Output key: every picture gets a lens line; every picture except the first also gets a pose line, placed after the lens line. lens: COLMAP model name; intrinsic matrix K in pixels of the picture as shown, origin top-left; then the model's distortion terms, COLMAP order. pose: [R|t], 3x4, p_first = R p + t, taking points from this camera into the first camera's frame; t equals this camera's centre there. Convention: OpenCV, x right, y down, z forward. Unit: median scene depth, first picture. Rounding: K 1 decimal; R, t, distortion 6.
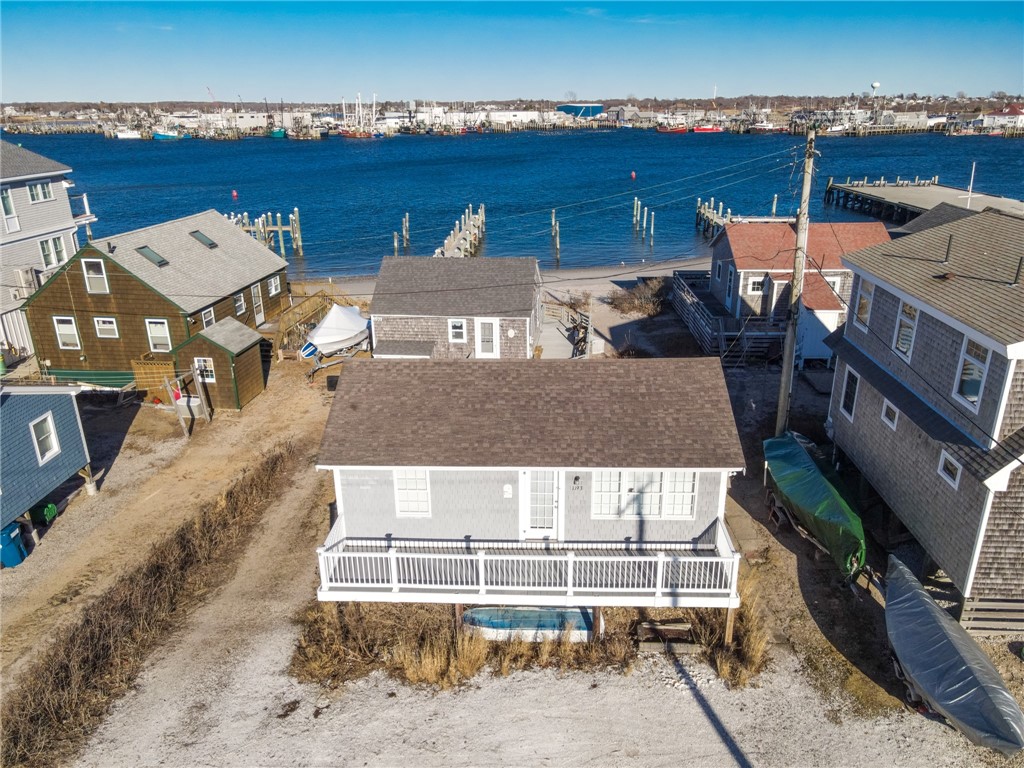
lens RADIAL K [[752.1, 0, 513.7], [0, 752.1, 383.5], [0, 0, 1]] dist [0.006873, 0.016000]
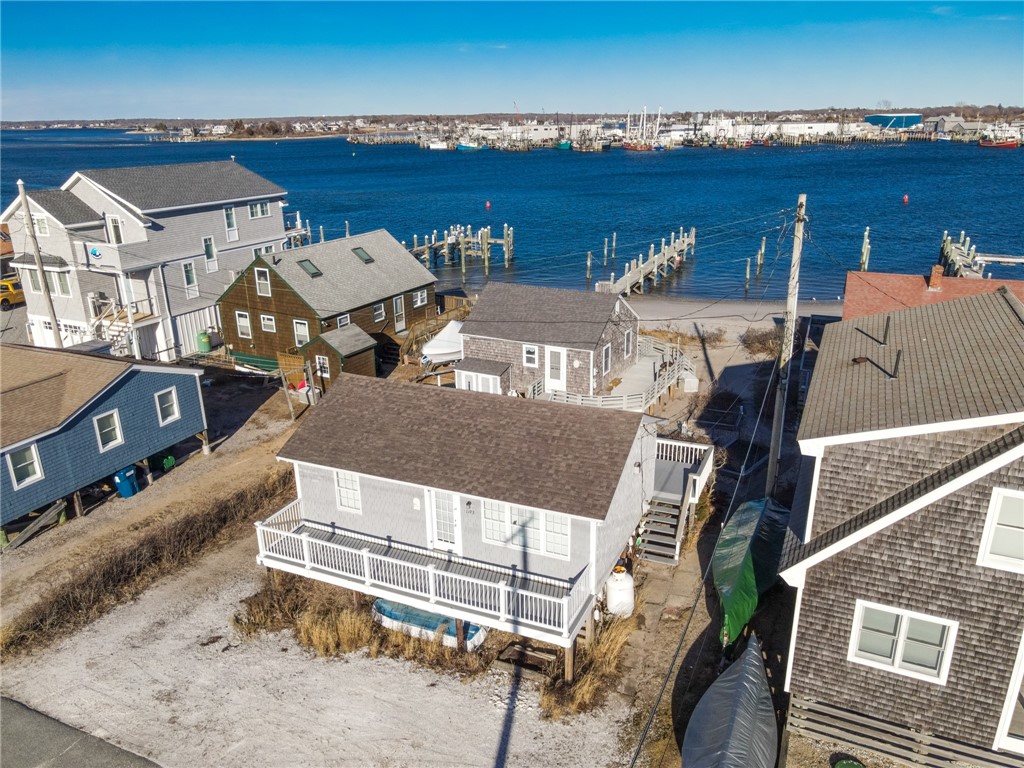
lens RADIAL K [[752.1, 0, 513.8], [0, 752.1, 383.4], [0, 0, 1]] dist [0.006873, 0.016000]
pose [[0.931532, 0.118548, -0.343794, 0.367661], [-0.122543, 0.992411, 0.010166, -0.051417], [0.342390, 0.032660, 0.938990, -0.029235]]
